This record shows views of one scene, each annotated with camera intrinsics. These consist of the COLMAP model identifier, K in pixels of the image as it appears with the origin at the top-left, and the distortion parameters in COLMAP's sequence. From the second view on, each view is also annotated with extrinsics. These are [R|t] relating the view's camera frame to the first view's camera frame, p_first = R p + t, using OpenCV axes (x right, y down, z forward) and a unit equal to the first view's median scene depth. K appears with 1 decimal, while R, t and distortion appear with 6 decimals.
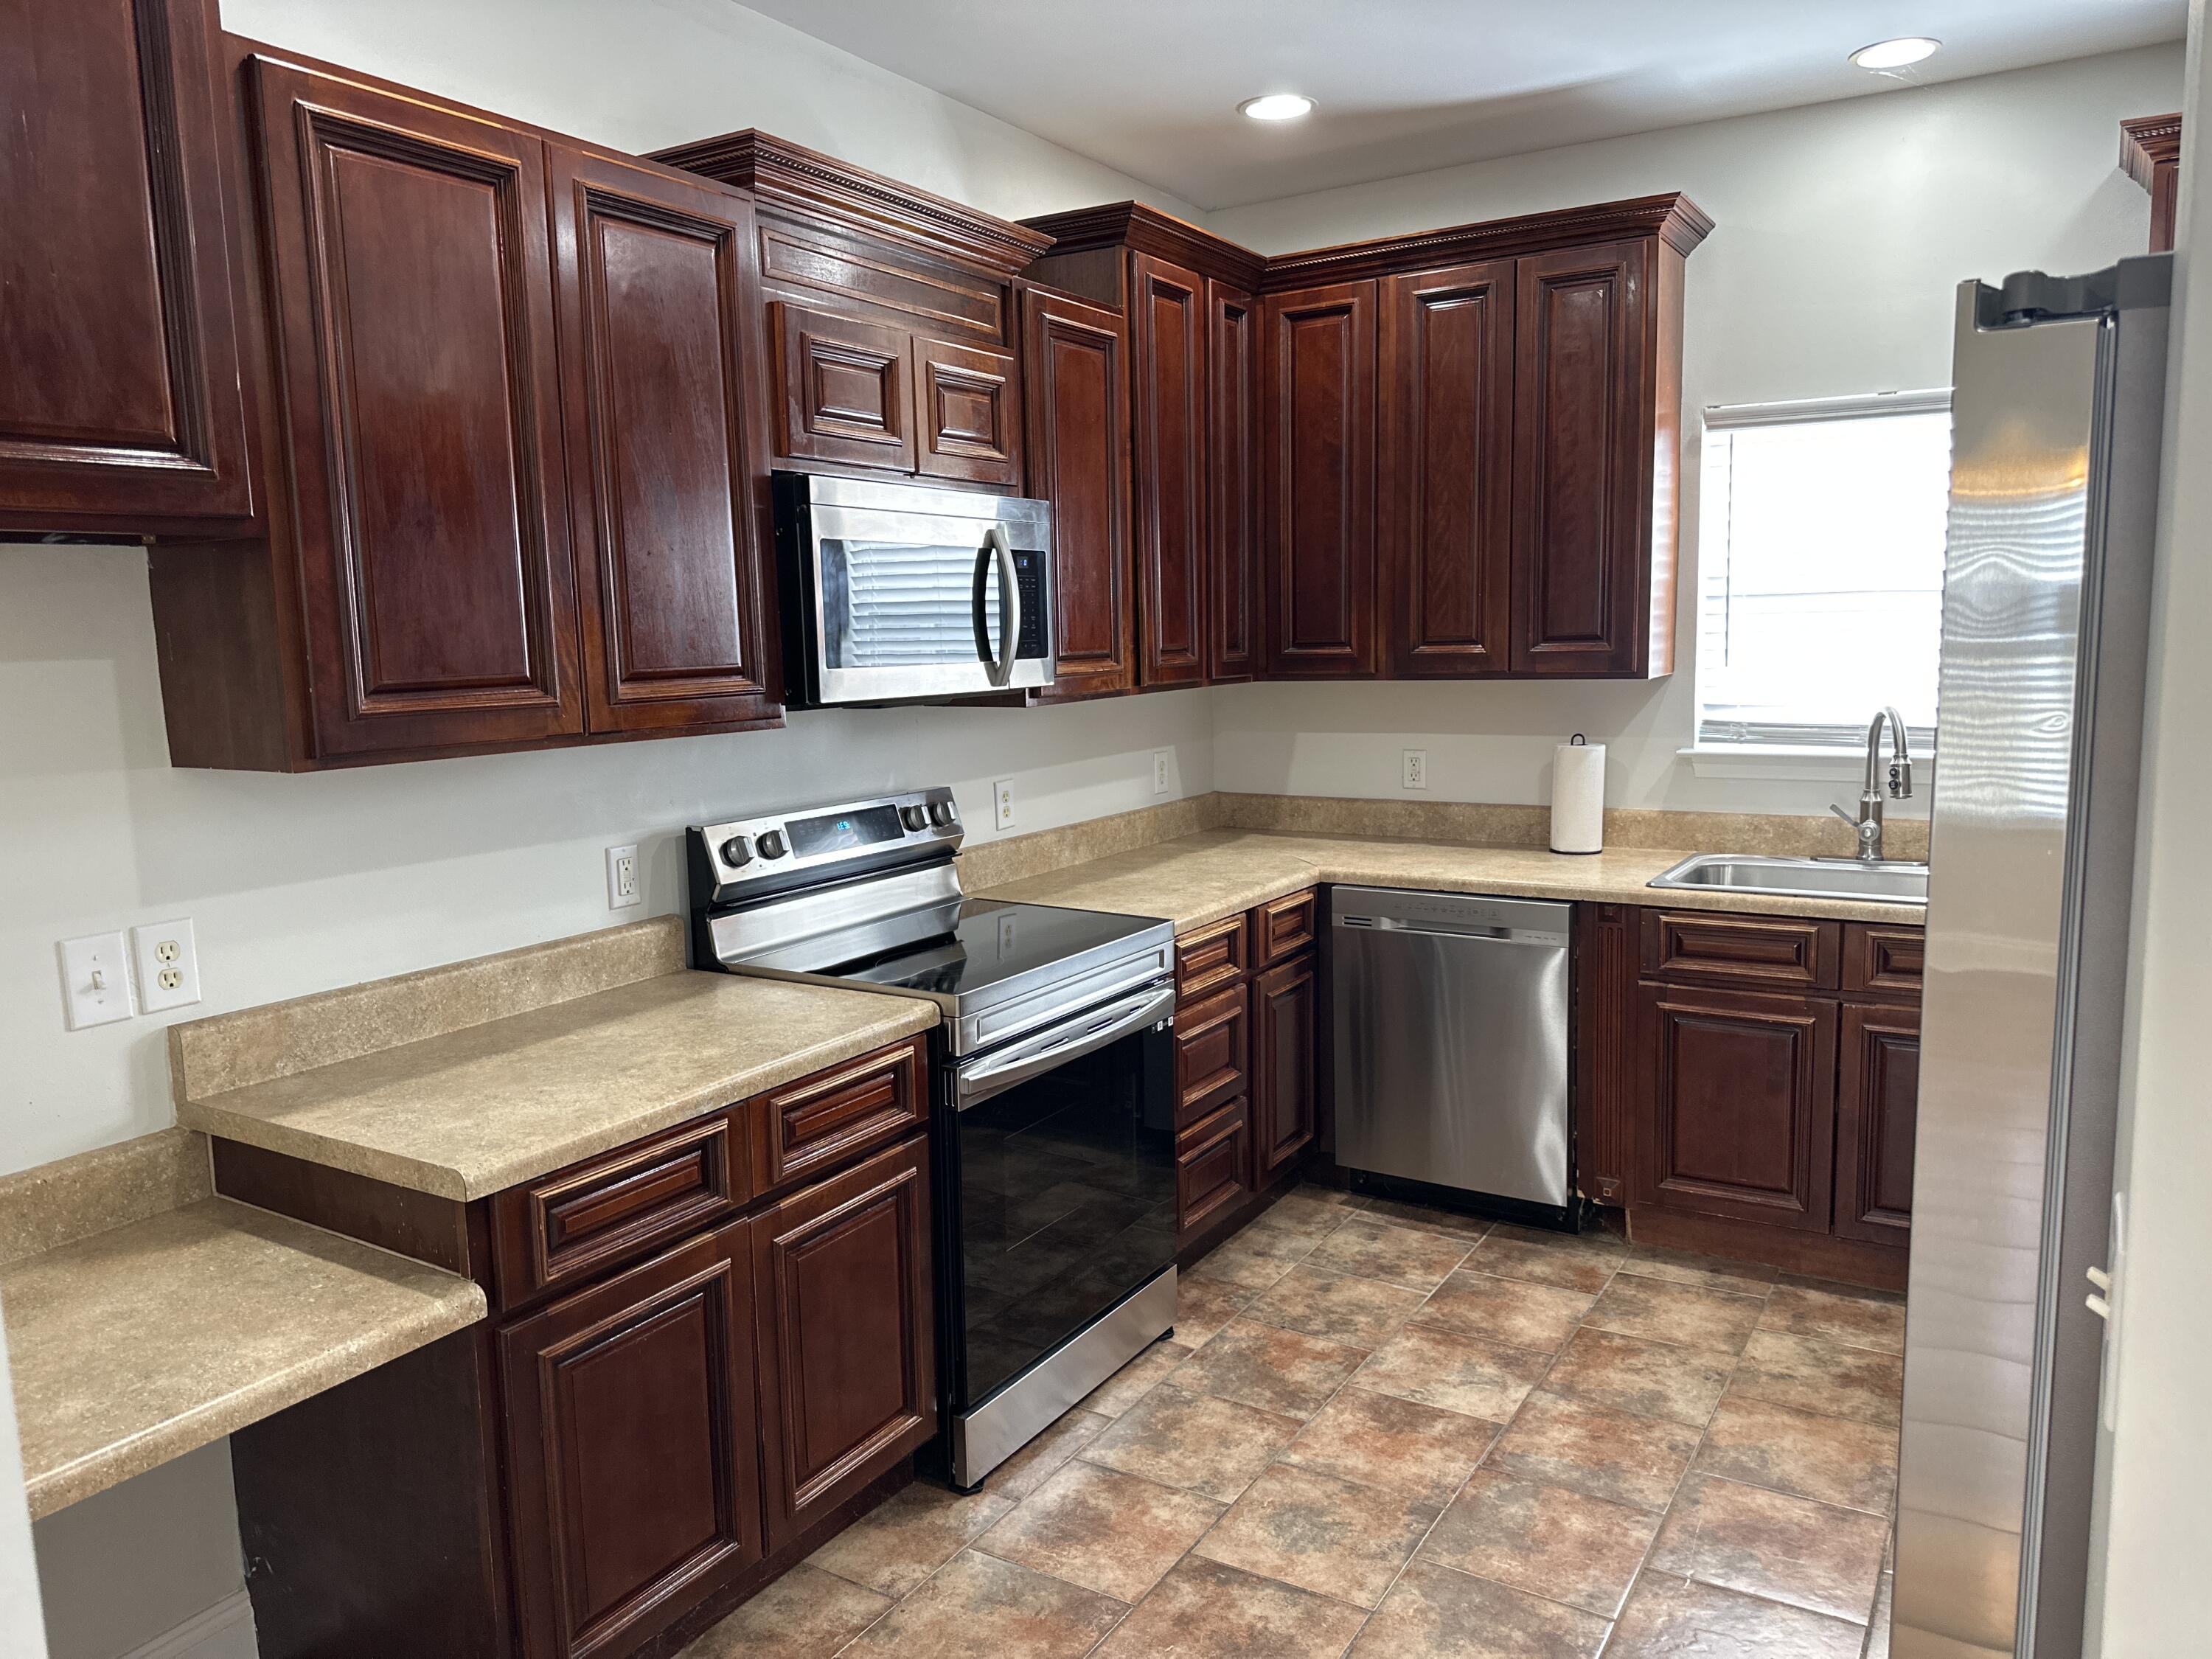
lens RADIAL K [[1580.8, 0, 1115.2], [0, 1580.8, 831.8], [0, 0, 1]] dist [0.046022, -0.029445]
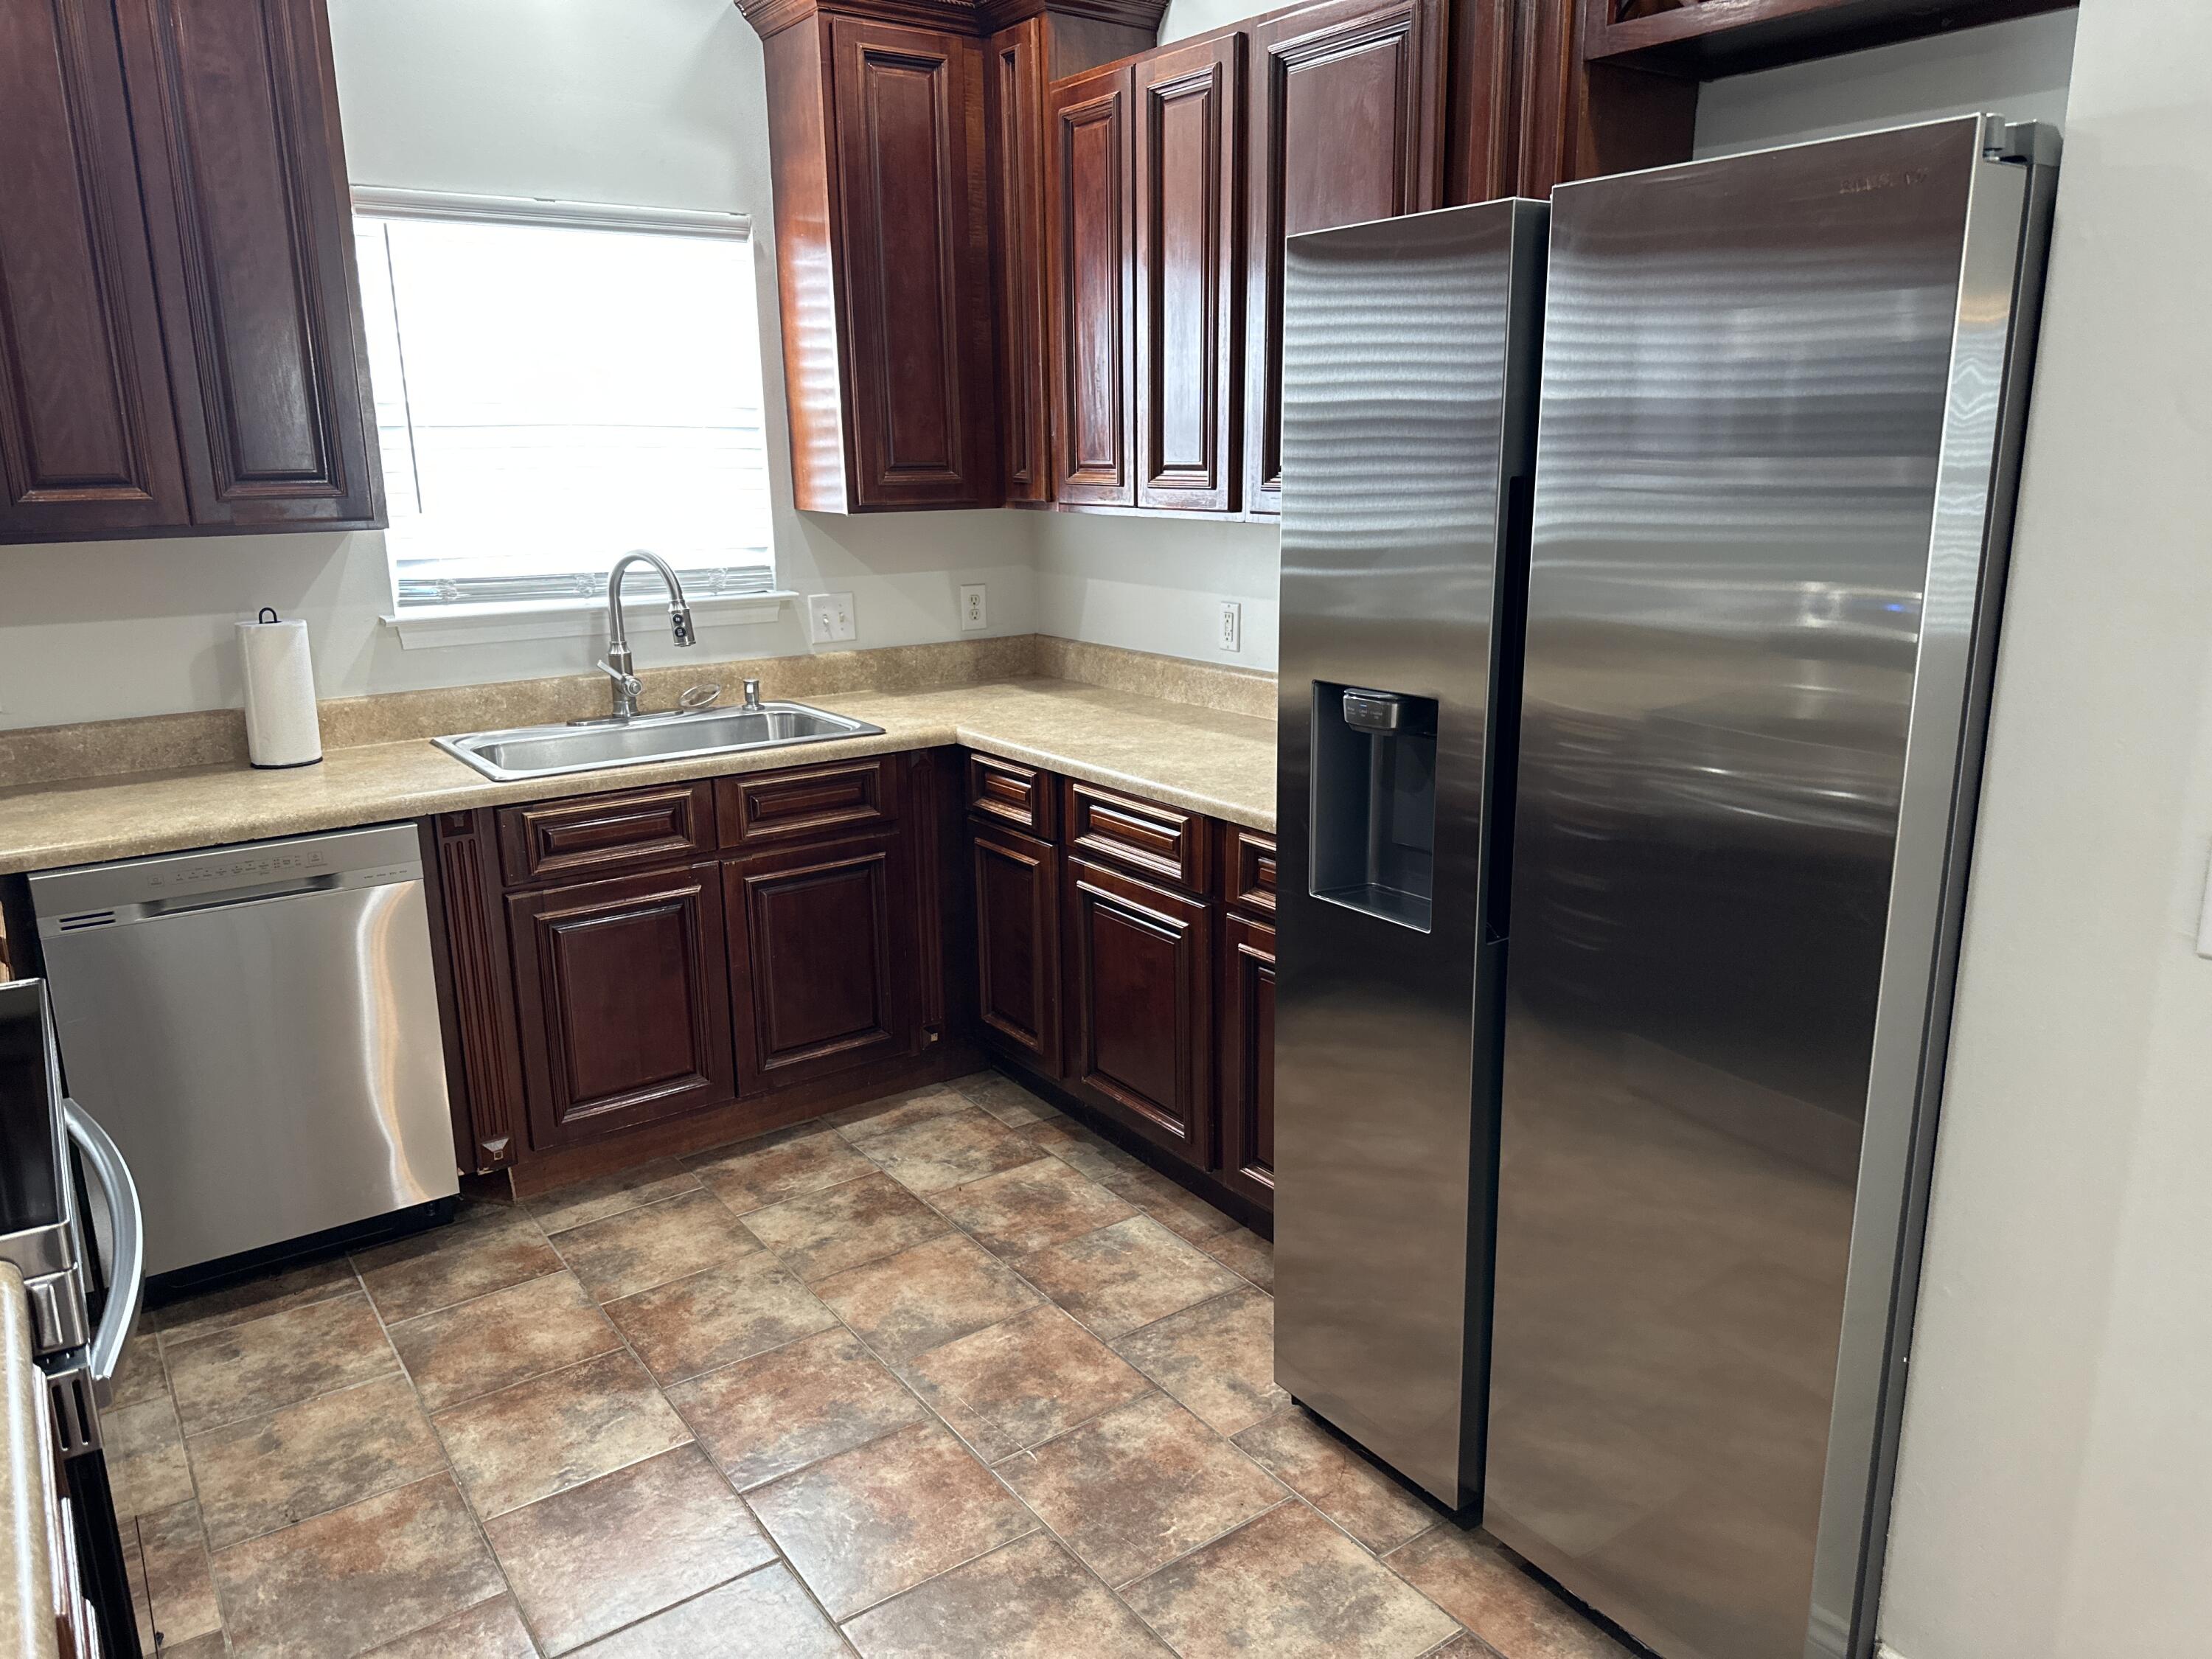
lens RADIAL K [[1580.8, 0, 1112.2], [0, 1580.8, 829.0], [0, 0, 1]] dist [0.046022, -0.029445]
pose [[0.400756, -0.204789, 0.893004, -0.284799], [0.128725, 0.977616, 0.166424, -0.038959], [-0.907097, 0.048257, 0.418147, 0.372038]]
